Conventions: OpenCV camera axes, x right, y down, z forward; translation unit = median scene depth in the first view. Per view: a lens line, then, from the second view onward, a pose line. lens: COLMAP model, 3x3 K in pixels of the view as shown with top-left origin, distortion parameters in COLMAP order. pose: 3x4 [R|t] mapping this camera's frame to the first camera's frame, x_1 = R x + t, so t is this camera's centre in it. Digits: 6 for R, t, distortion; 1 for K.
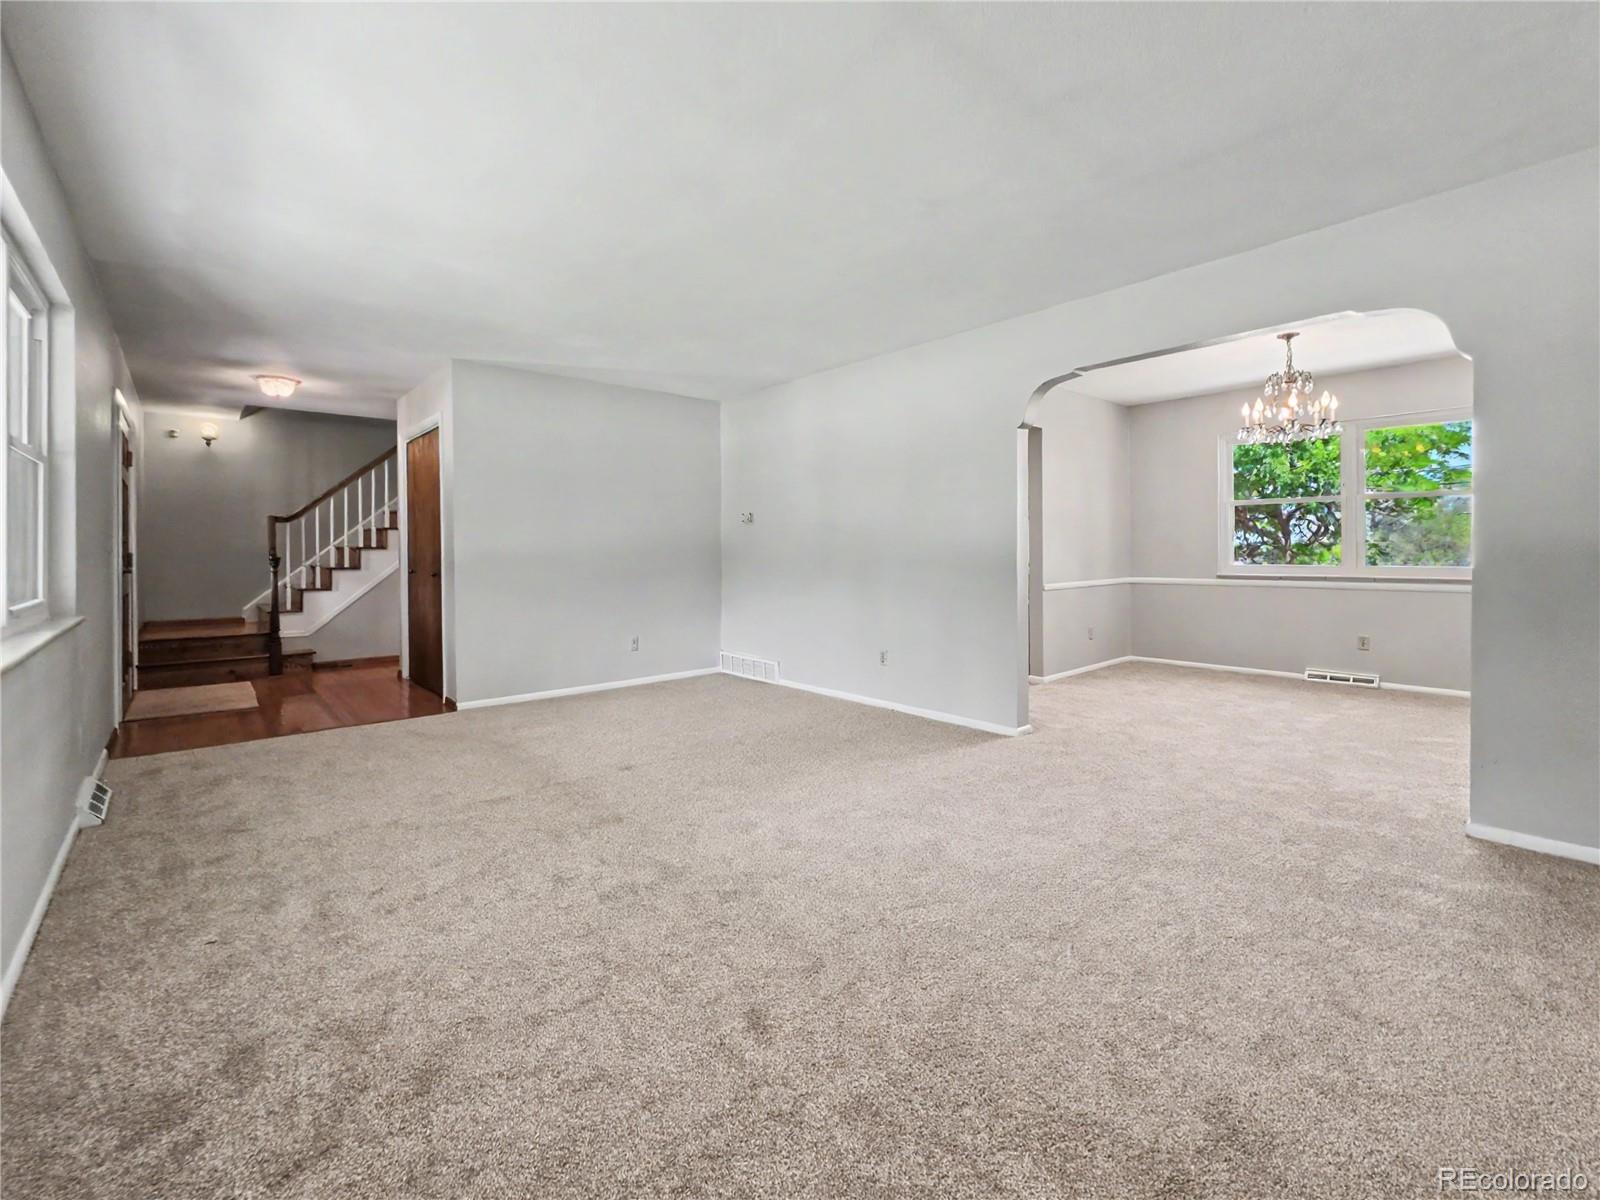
lens RADIAL K [[681.8, 0, 807.3], [0, 681.8, 547.4], [0, 0, 1]] dist [0.000113, 0.000099]
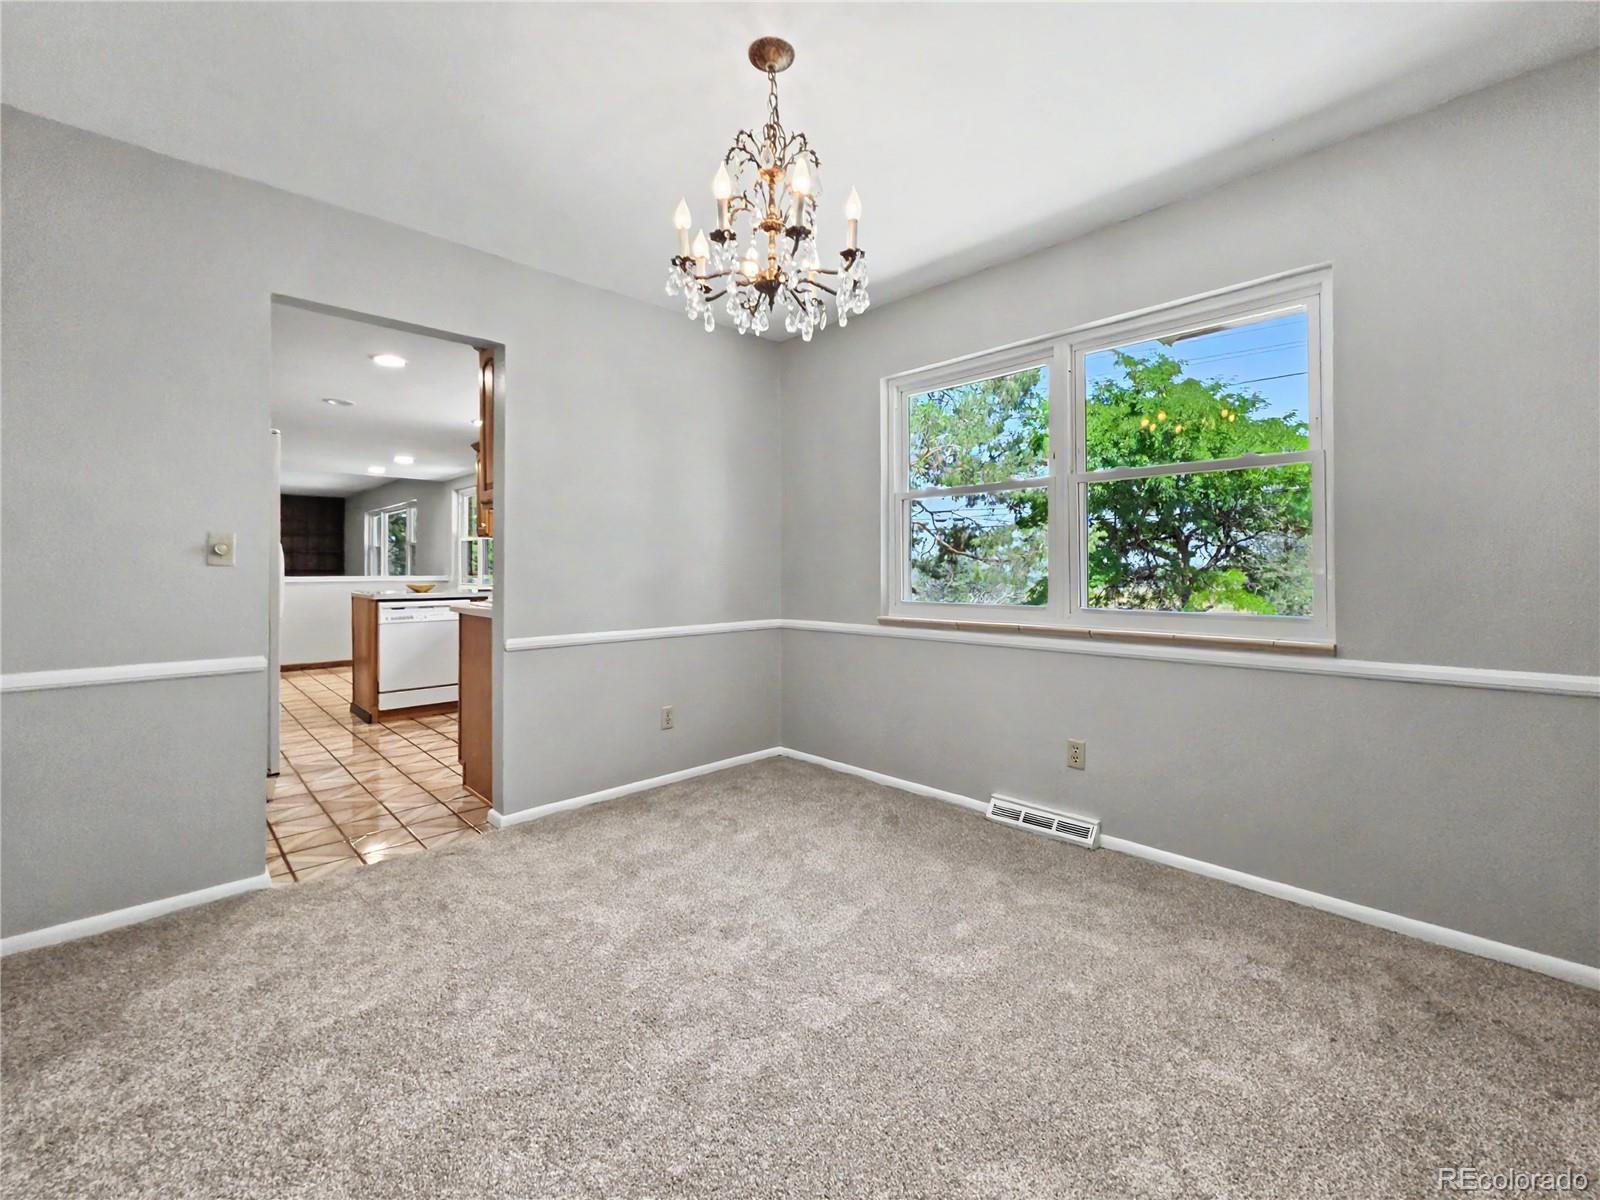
lens RADIAL K [[681.8, 0, 807.3], [0, 681.8, 547.4], [0, 0, 1]] dist [0.000113, 0.000099]
pose [[0.997898, 0.015152, 0.063013, 0.458054], [-0.013631, 0.999607, -0.024502, -0.005424], [-0.063359, 0.023592, 0.997712, 0.384429]]
